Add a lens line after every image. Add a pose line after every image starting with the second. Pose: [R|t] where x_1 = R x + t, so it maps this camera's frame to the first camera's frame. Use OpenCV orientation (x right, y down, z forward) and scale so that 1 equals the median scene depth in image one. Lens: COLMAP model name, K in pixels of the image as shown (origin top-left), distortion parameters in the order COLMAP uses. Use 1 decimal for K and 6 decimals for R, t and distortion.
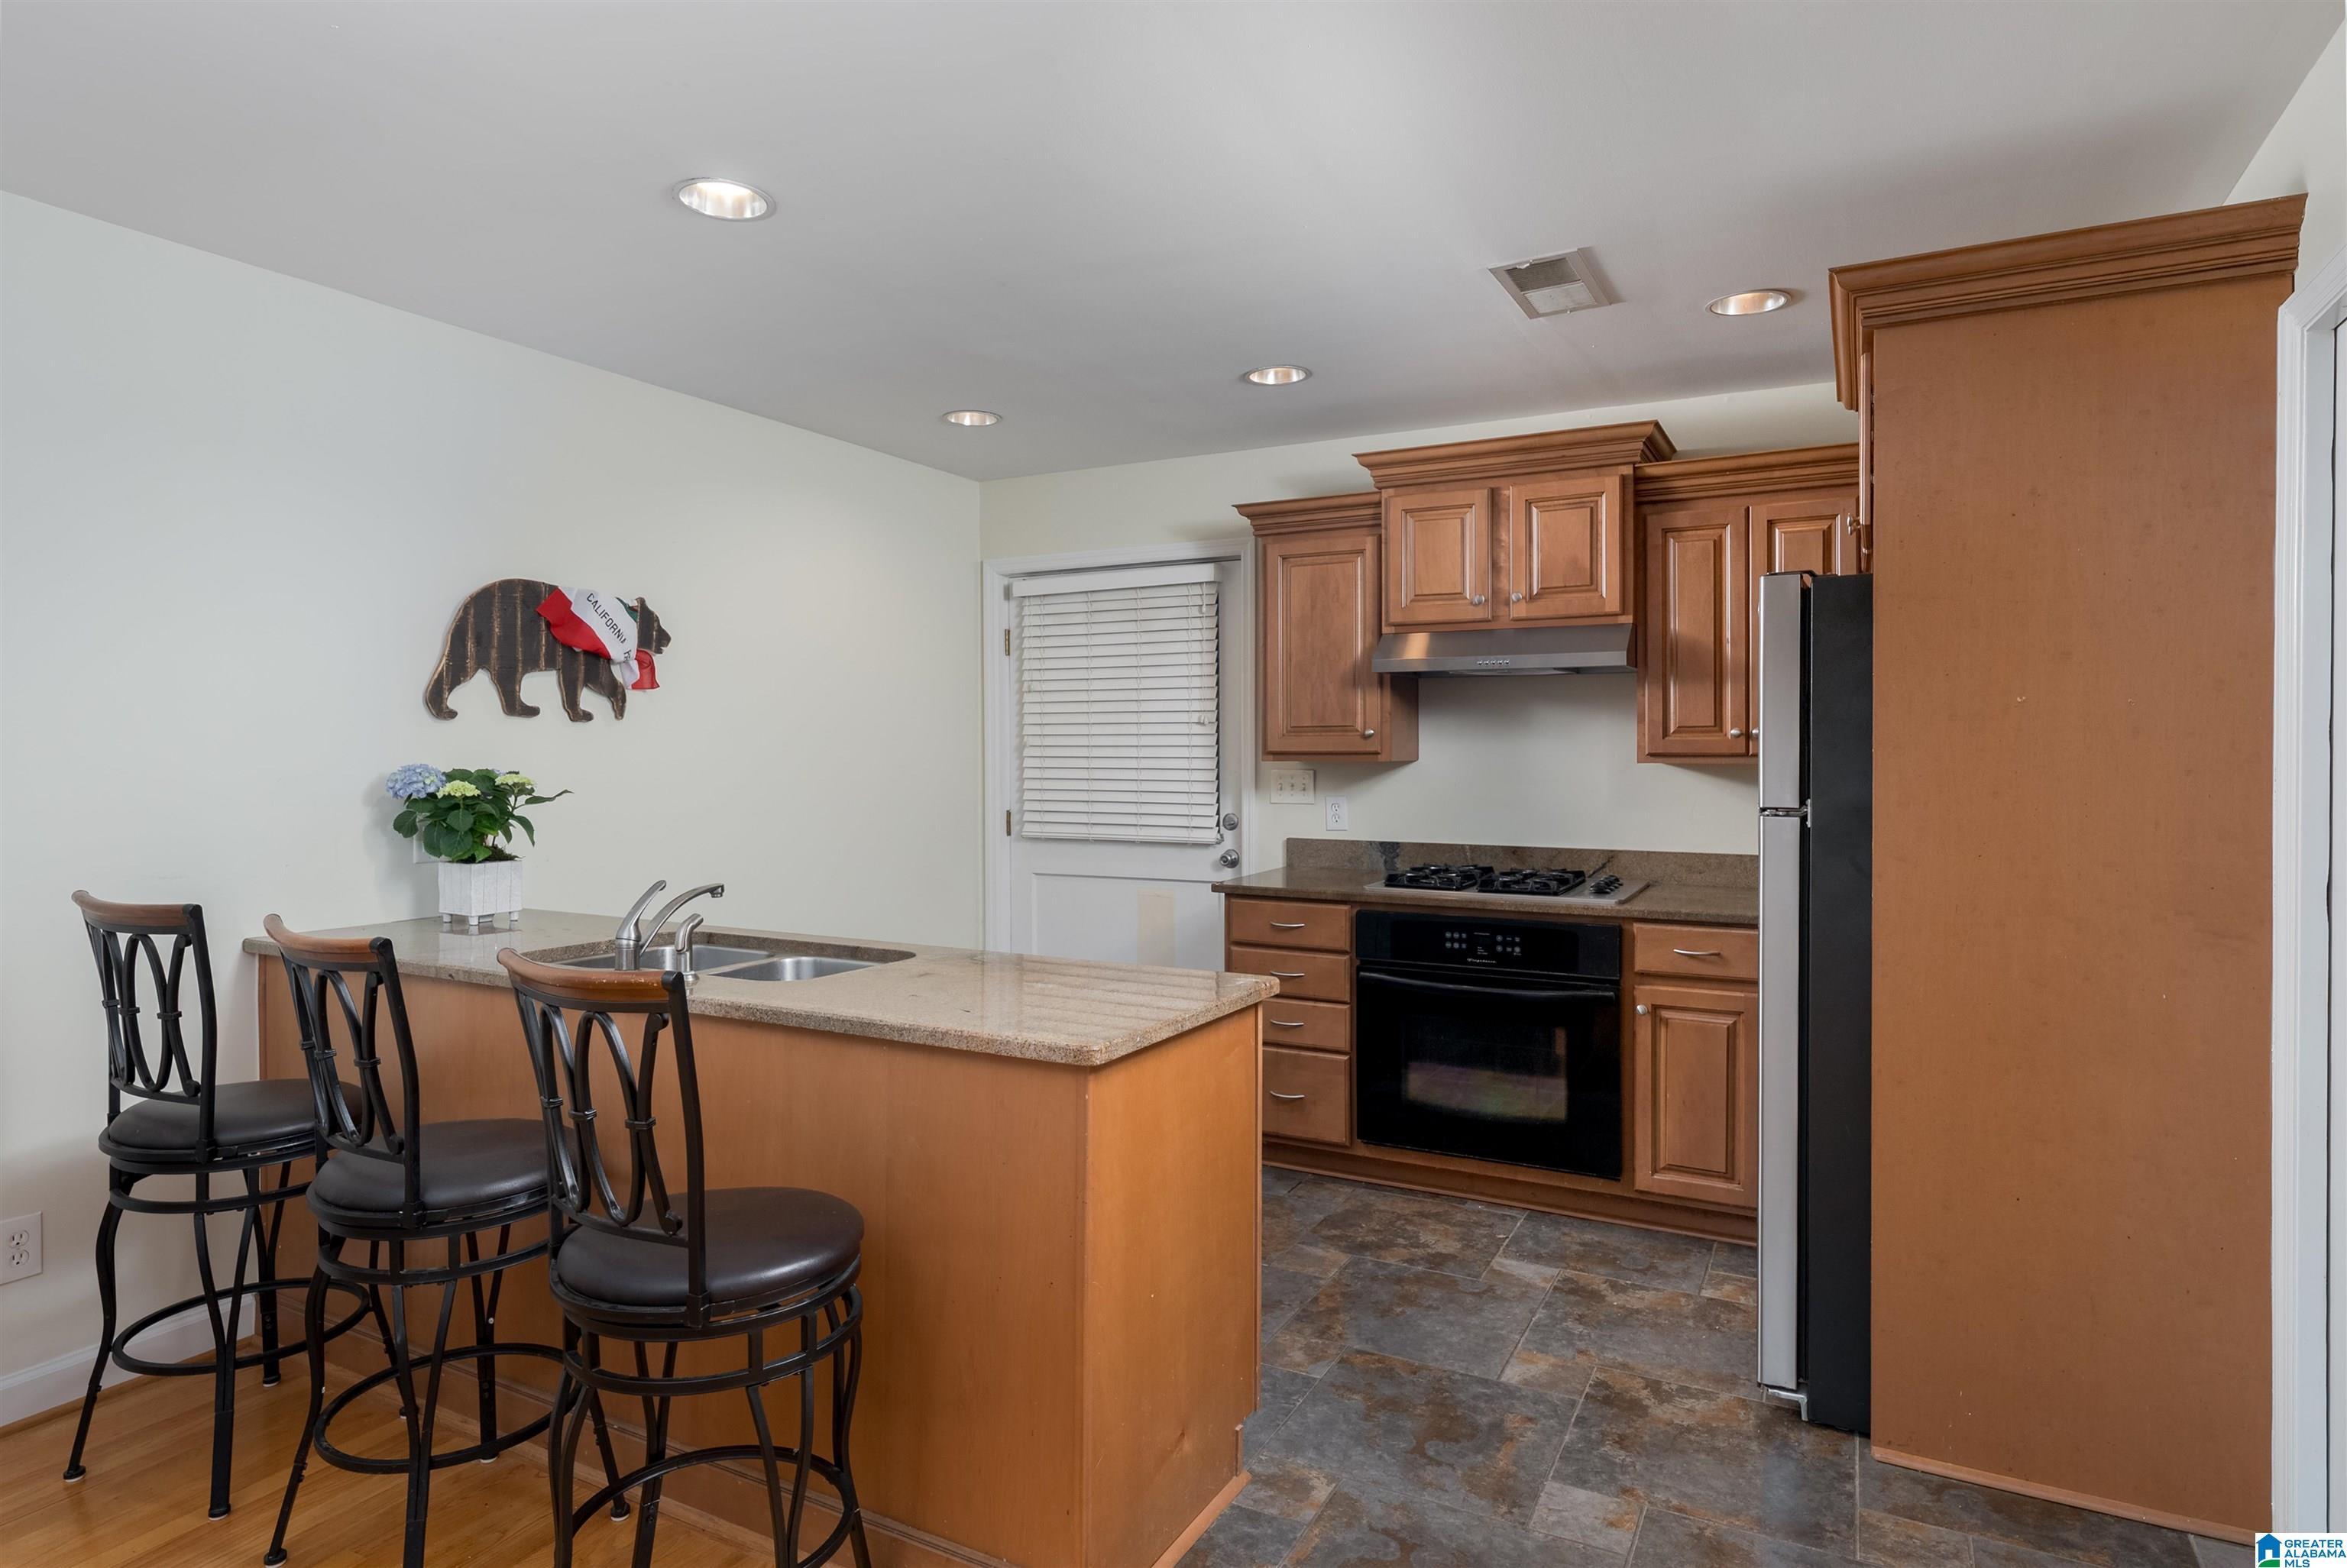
lens RADIAL K [[1317.9, 0, 1172.4], [0, 1317.9, 773.2], [0, 0, 1]] dist [0.002856, 0.000191]
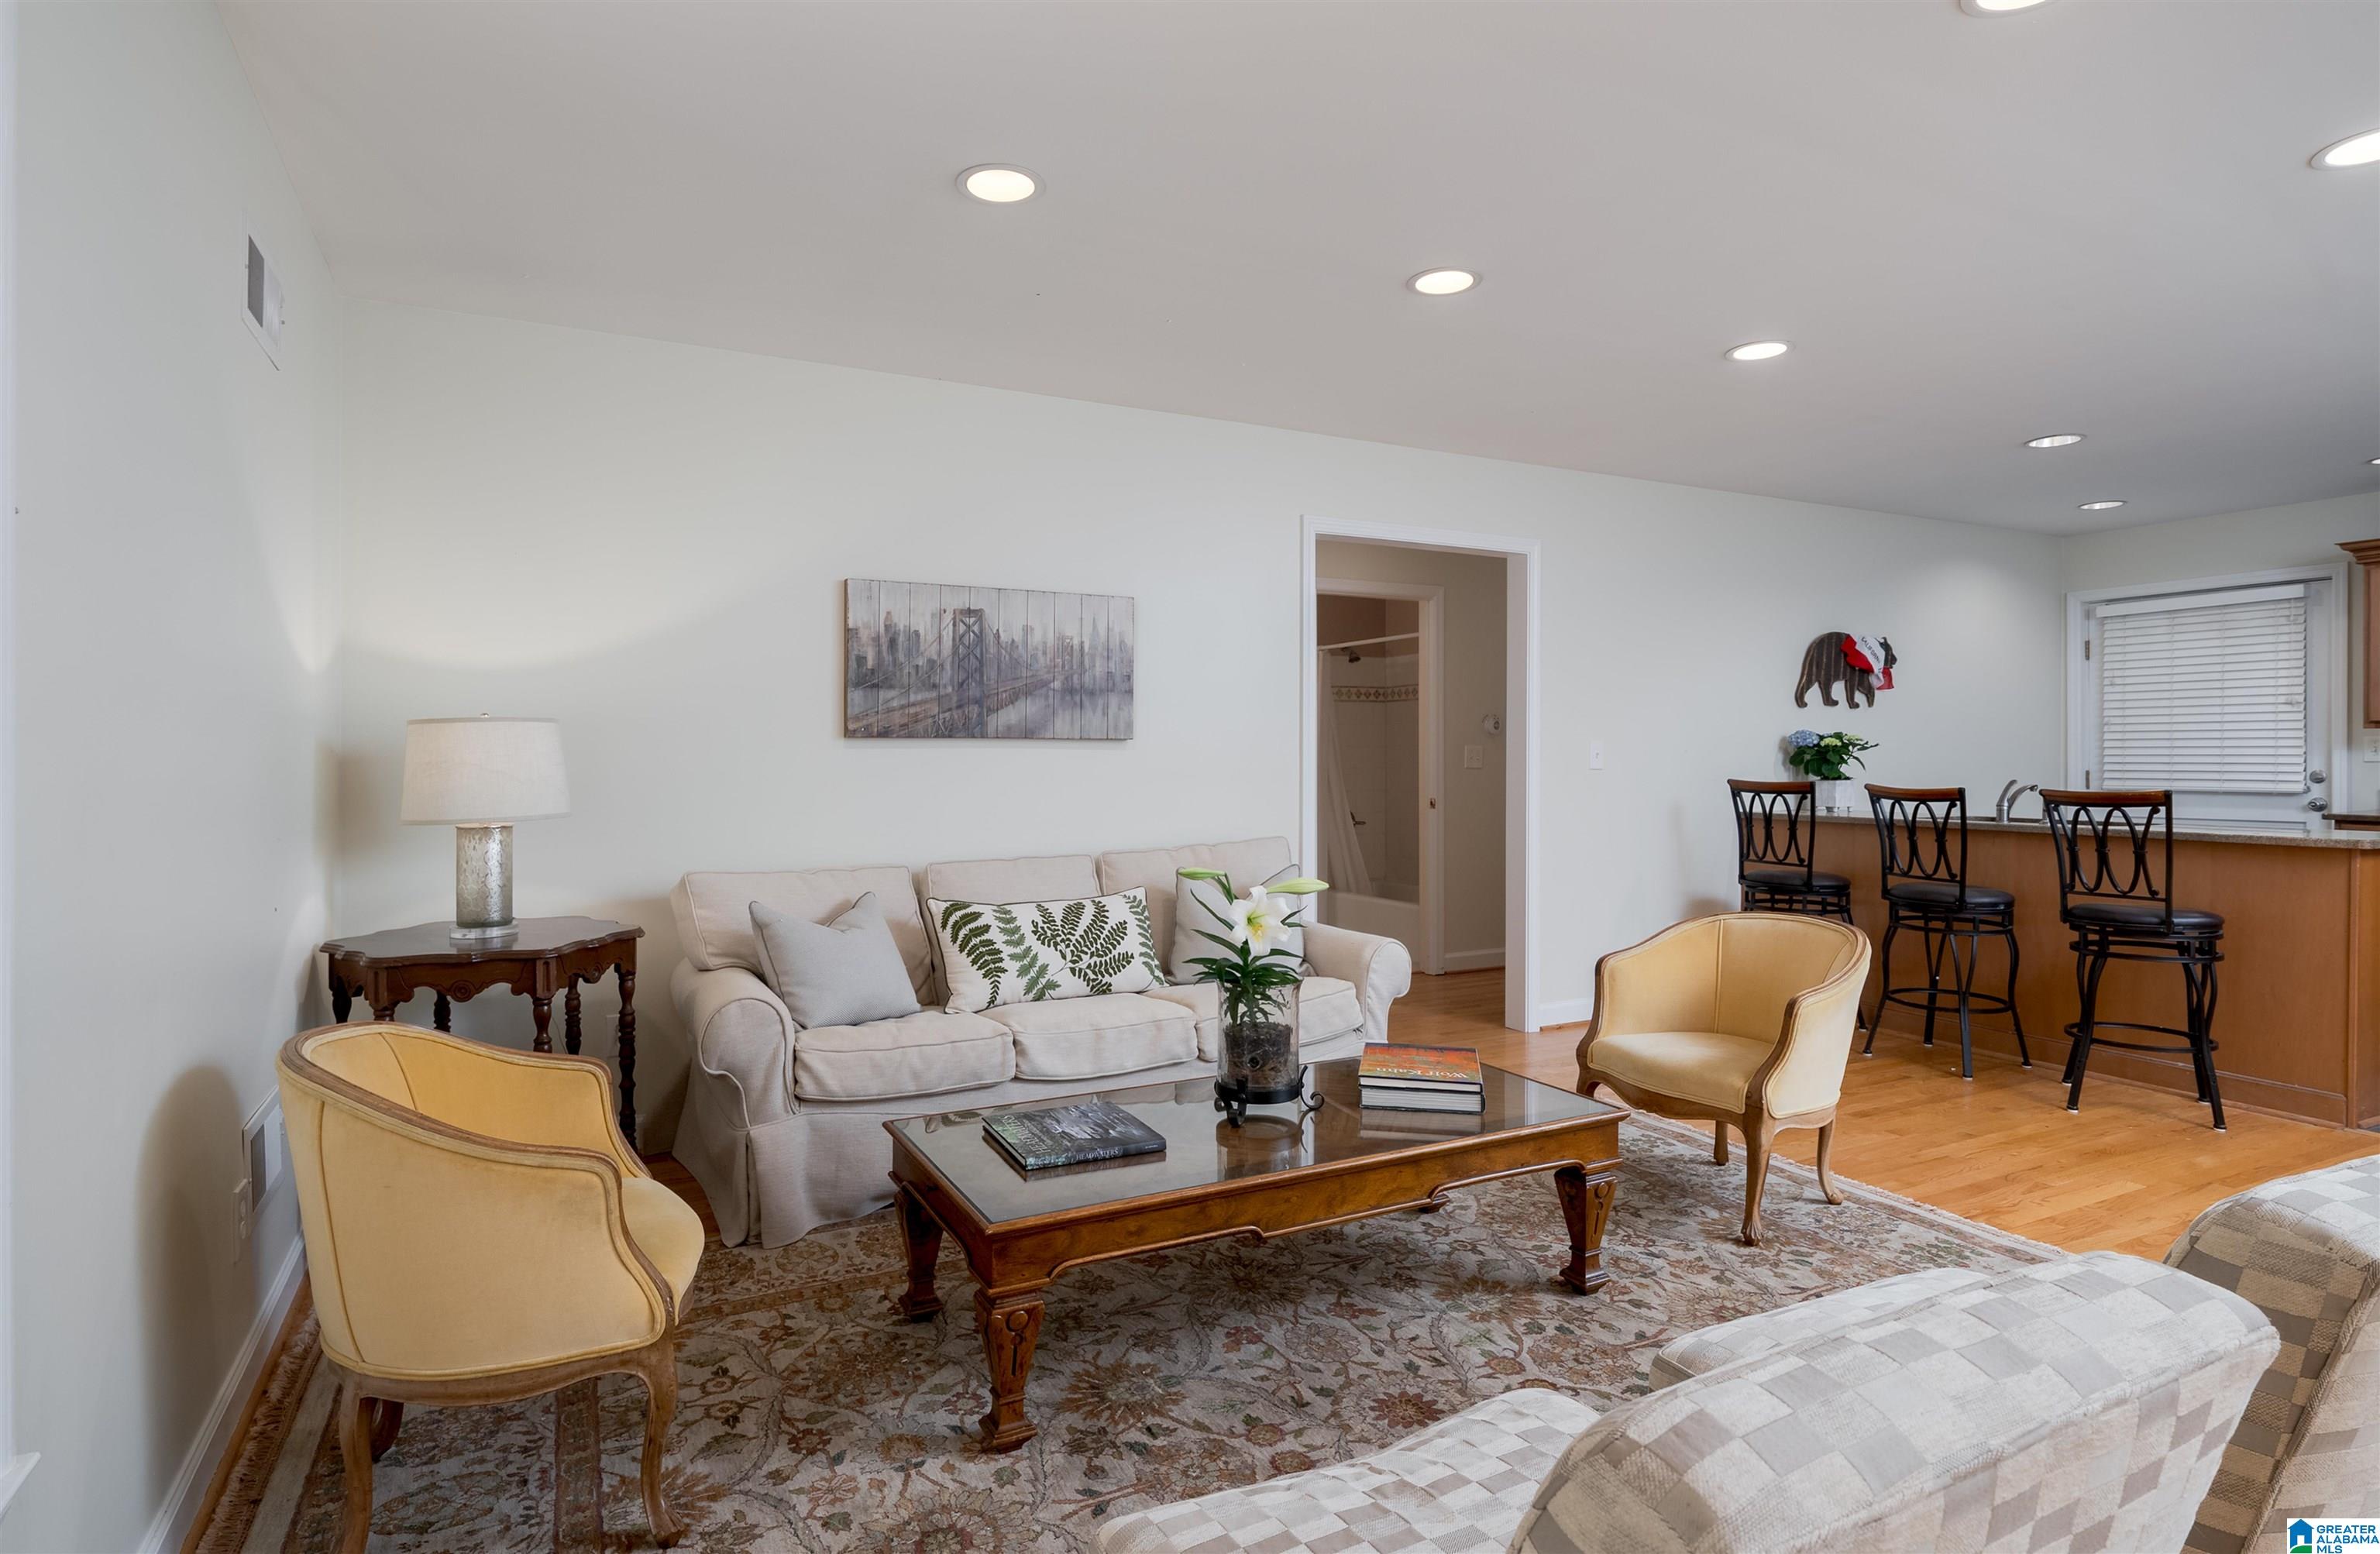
lens RADIAL K [[1208.9, 0, 1179.2], [0, 1208.9, 766.5], [0, 0, 1]] dist [0.004359, 0.000068]
pose [[0.815748, 0.005471, -0.578382, -0.241565], [-0.009188, 0.999952, -0.003499, 0.053535], [0.578335, 0.008169, 0.815759, -0.865637]]
